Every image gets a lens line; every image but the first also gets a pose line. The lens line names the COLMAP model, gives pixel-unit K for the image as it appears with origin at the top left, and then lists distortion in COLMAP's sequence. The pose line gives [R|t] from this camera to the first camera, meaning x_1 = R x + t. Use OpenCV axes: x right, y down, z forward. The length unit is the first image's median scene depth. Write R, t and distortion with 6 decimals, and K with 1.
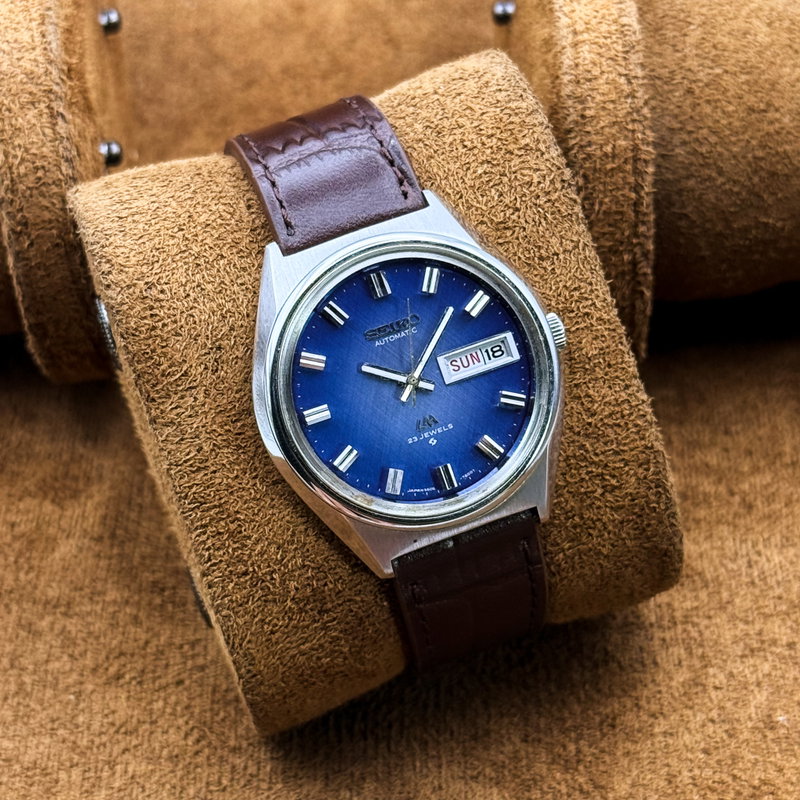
lens RADIAL K [[2321.1, 0, 400.0], [0, 2321.1, 400.0], [0, 0, 1]] dist [0.067138, 0.610764]
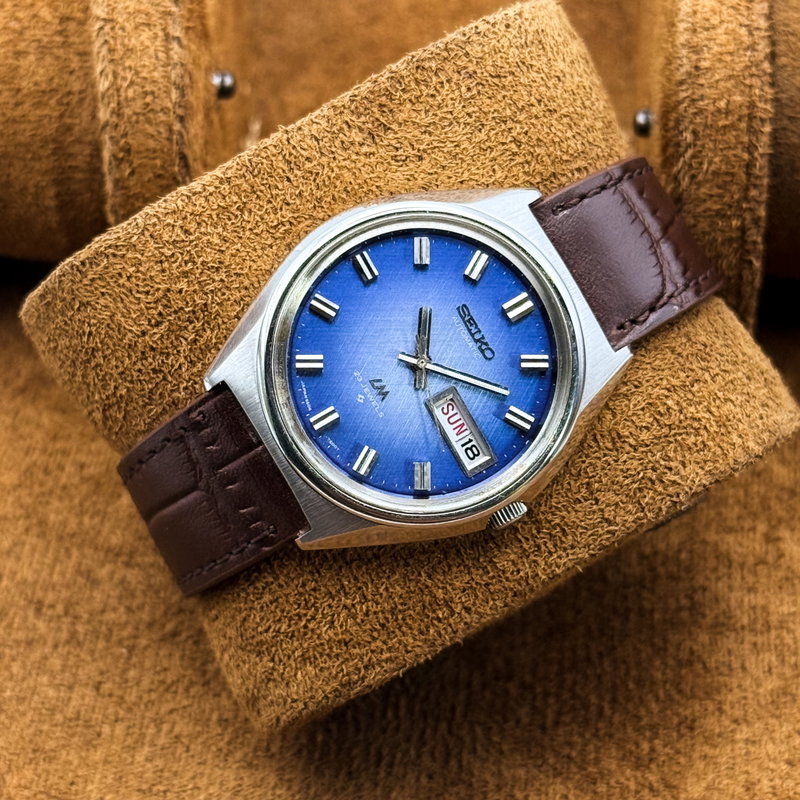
lens RADIAL K [[2321.1, 0, 400.0], [0, 2321.1, 400.0], [0, 0, 1]] dist [0.067138, 0.610764]
pose [[0.193947, 0.966664, -0.167165, 0.166628], [-0.980932, 0.193267, -0.020490, 0.023233], [0.012500, 0.167952, 0.985716, 0.104255]]
